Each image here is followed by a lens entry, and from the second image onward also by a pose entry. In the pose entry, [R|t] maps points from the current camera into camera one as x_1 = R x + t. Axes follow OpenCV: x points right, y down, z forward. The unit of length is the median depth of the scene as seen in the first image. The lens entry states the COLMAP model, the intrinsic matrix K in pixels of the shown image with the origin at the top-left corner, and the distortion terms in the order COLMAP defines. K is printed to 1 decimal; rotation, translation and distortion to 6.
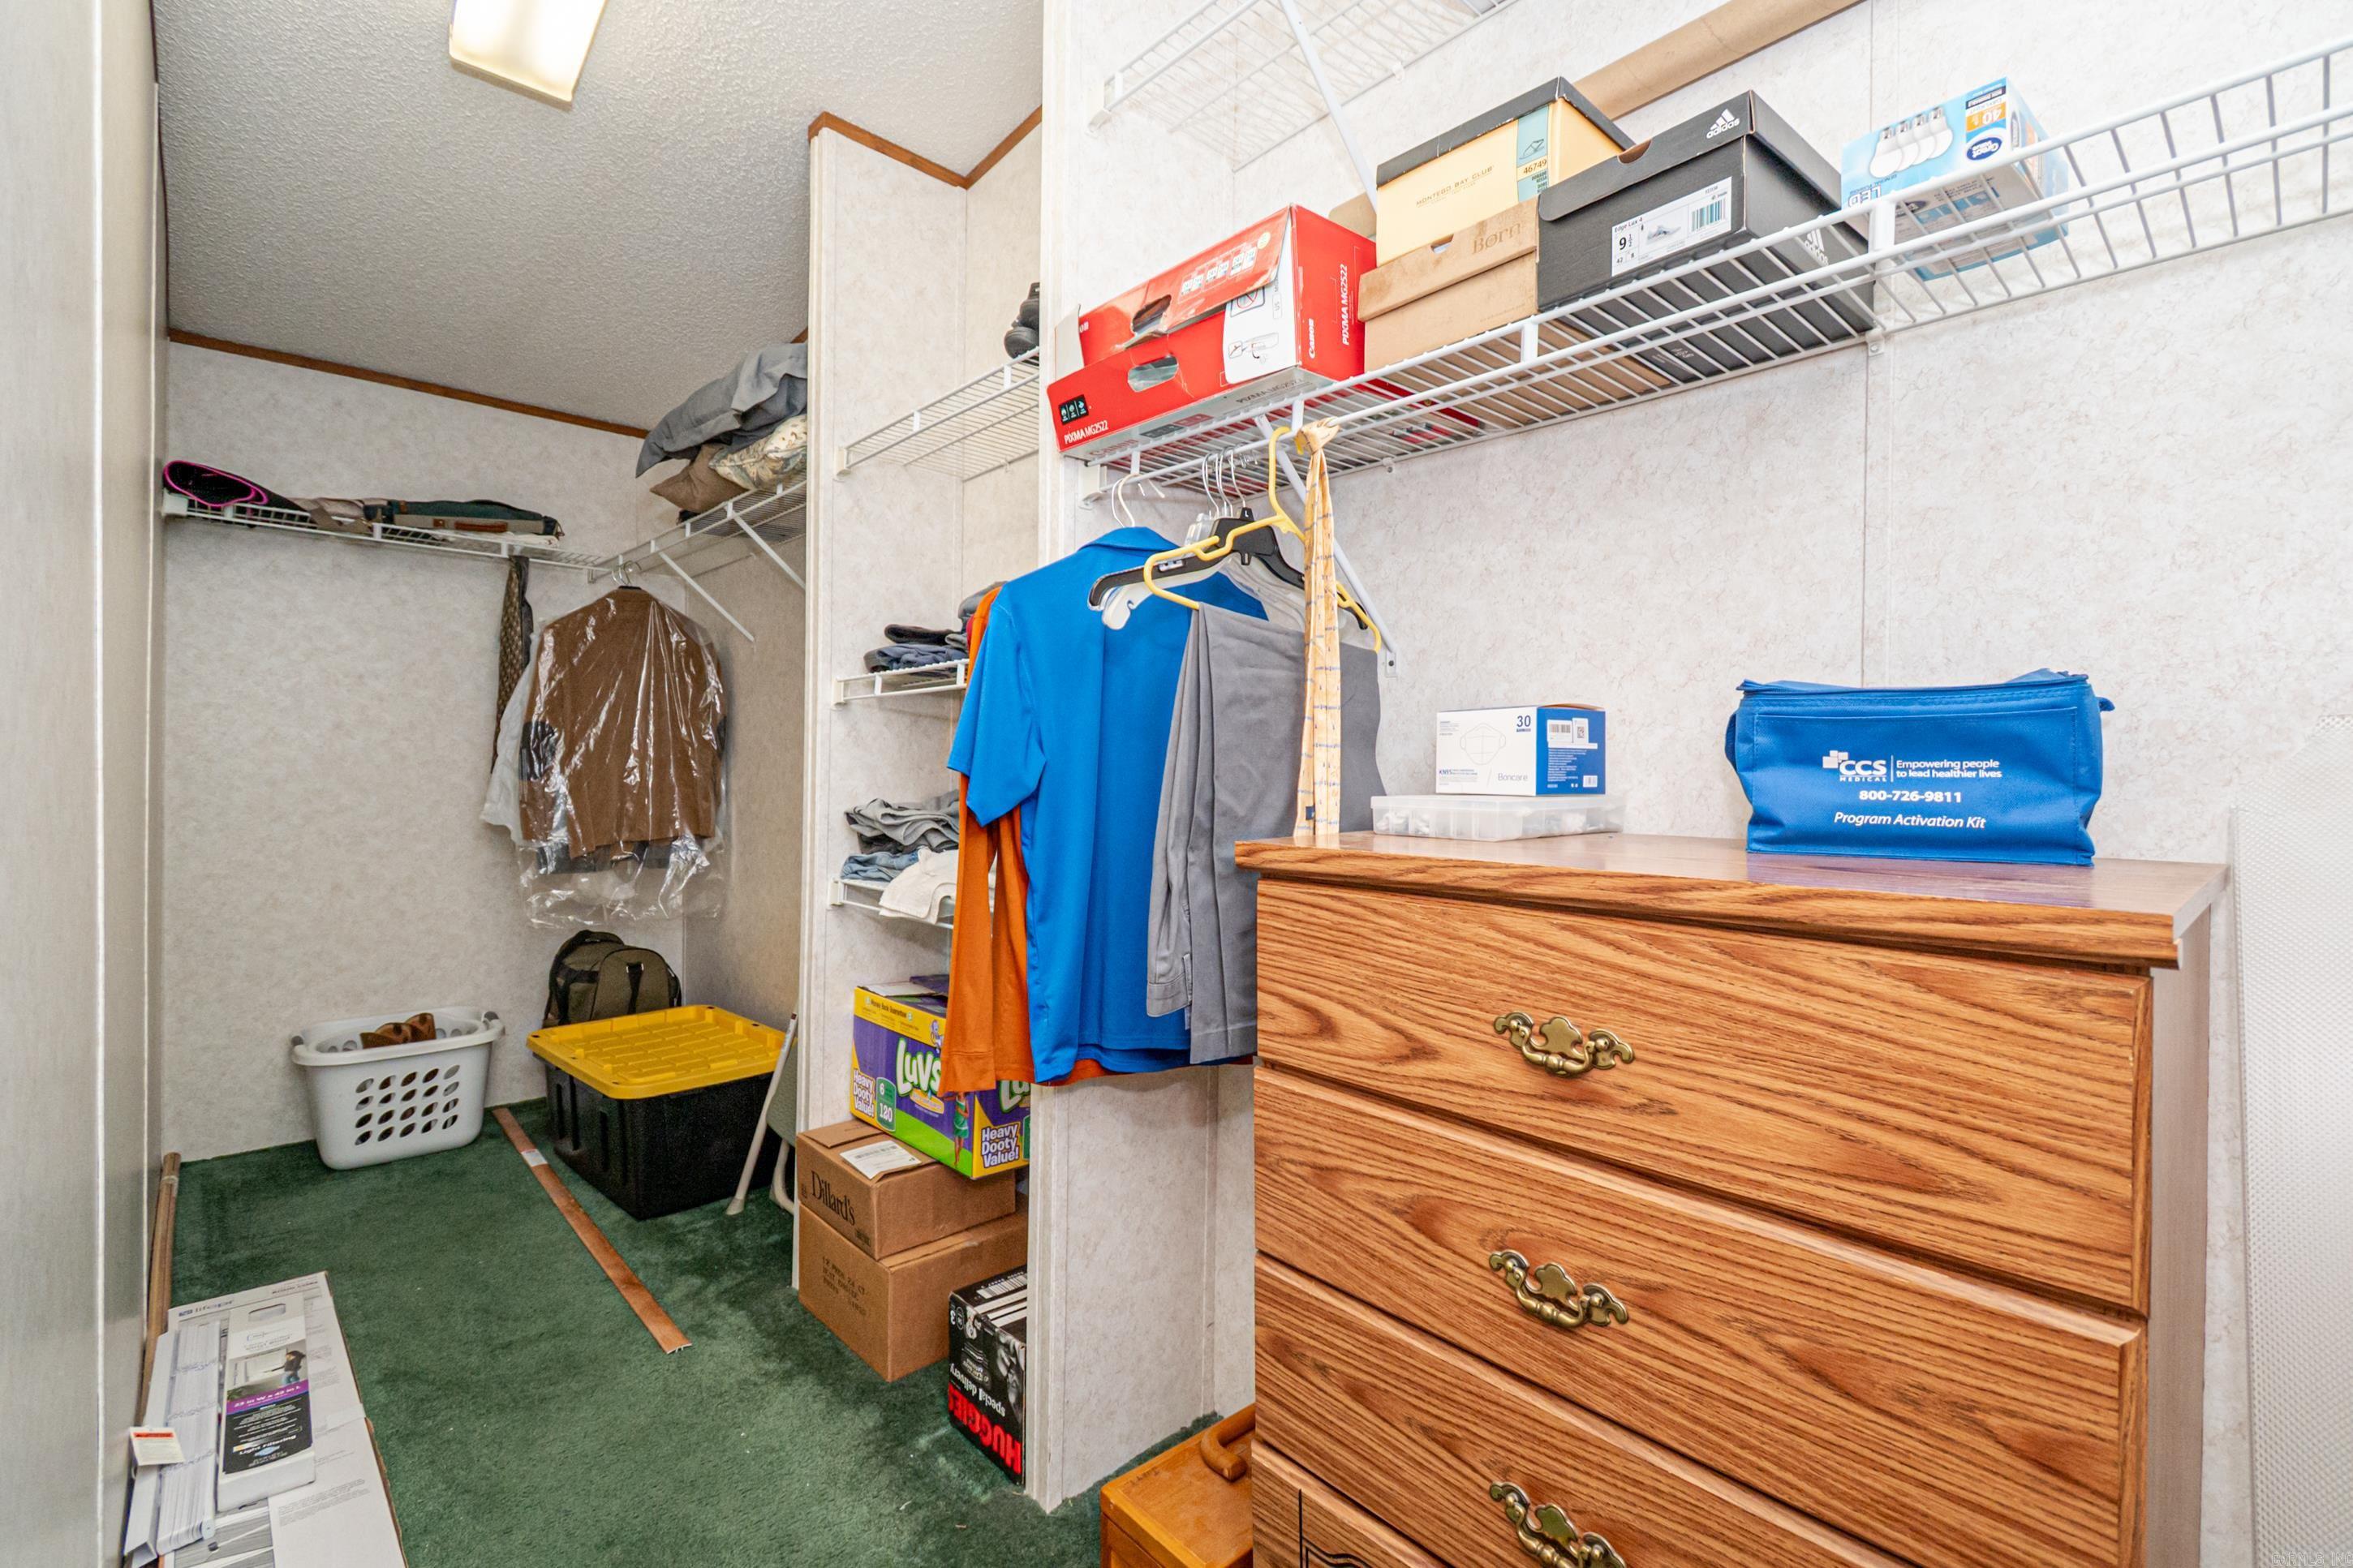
lens RADIAL K [[1043.7, 0, 1185.9], [0, 1043.7, 774.1], [0, 0, 1]] dist [0.007840, -0.004637]
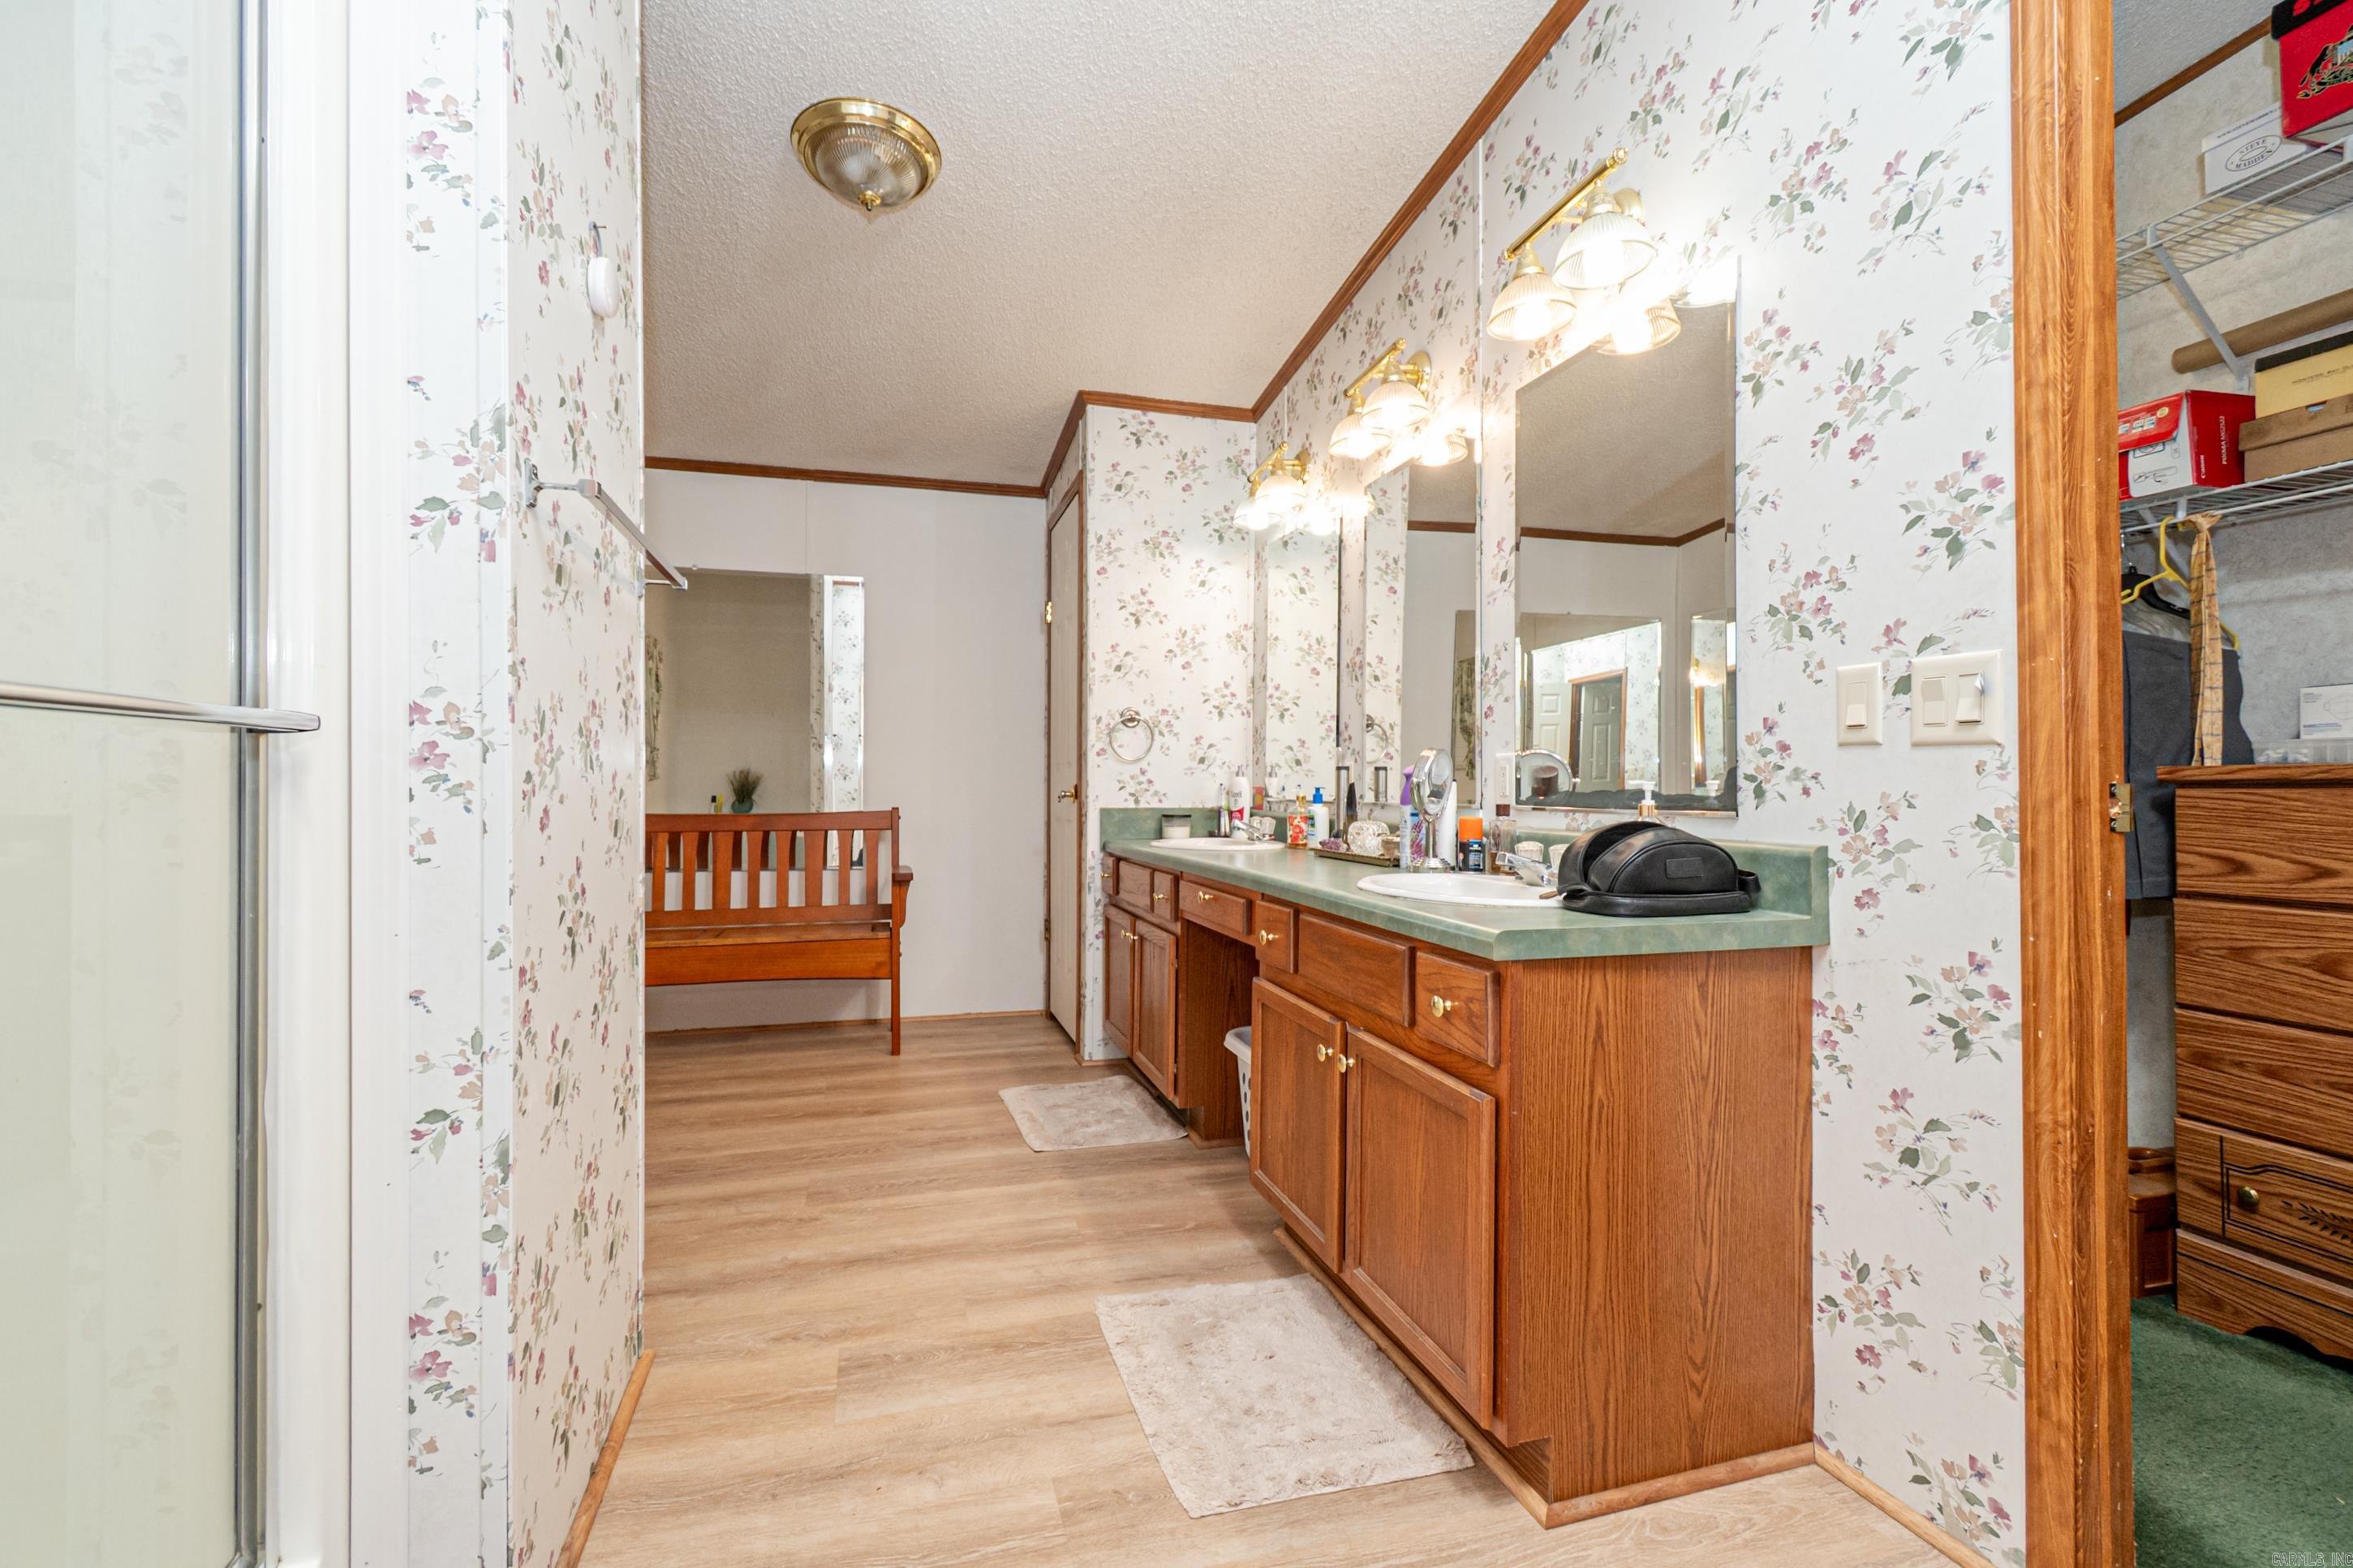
lens RADIAL K [[1043.7, 0, 1178.4], [0, 1043.7, 784.8], [0, 0, 1]] dist [0.007840, -0.004637]
pose [[0.894540, -0.009327, -0.446890, -0.603315], [0.004202, 0.999914, -0.012458, 0.105335], [0.446968, 0.009267, 0.894502, -1.227956]]
